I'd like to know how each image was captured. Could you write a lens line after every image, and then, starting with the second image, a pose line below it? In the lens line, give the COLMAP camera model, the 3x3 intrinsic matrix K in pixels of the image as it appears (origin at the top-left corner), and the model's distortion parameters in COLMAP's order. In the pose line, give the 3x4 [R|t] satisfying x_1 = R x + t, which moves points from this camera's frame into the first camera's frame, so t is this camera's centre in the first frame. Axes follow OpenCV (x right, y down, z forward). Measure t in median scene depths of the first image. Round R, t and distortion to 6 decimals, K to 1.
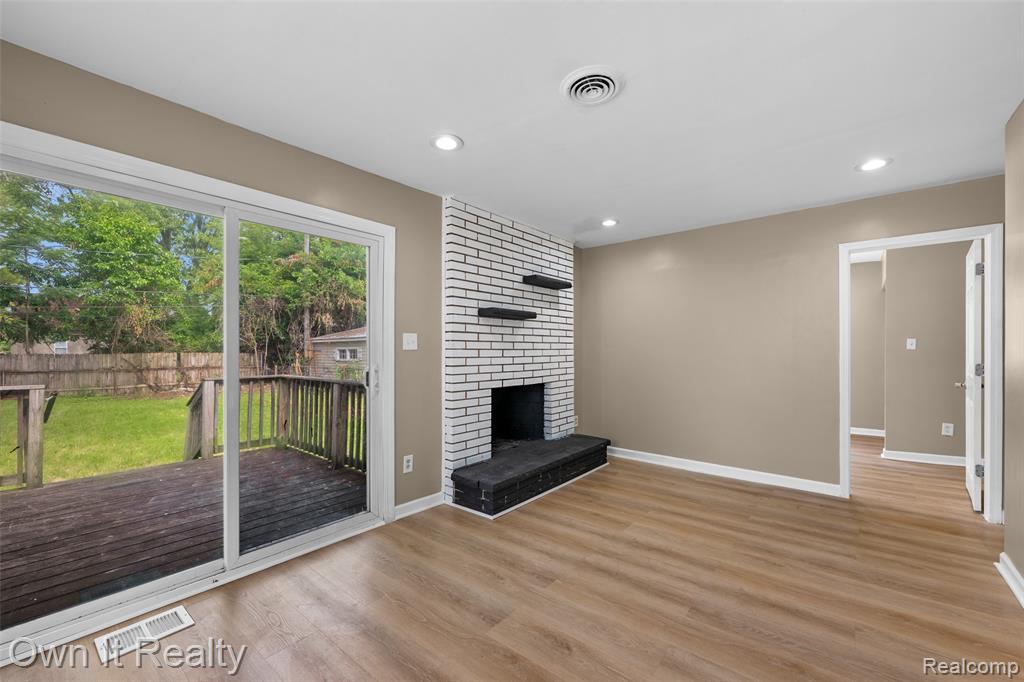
lens RADIAL K [[413.5, 0, 504.0], [0, 413.5, 350.9], [0, 0, 1]] dist [0.000894, -0.000035]
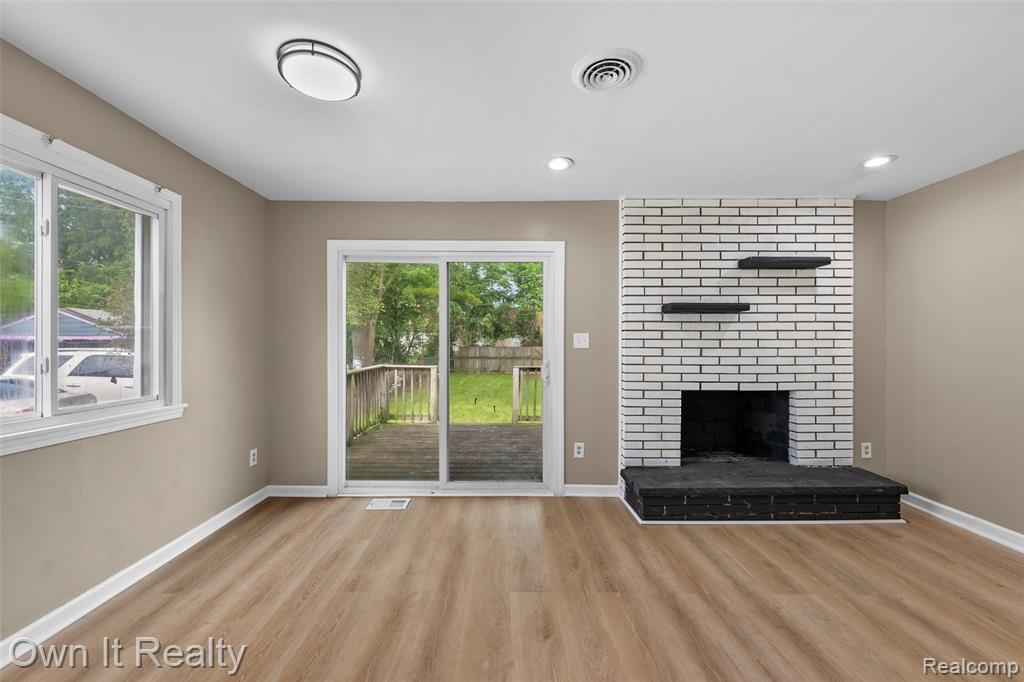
lens RADIAL K [[412.9, 0, 515.6], [0, 412.9, 346.5], [0, 0, 1]] dist [-0.000822, -0.000090]
pose [[0.650968, 0.007644, -0.759067, 0.425952], [-0.003770, 0.999970, 0.006837, -0.011626], [0.759096, -0.001589, 0.650977, 0.124244]]
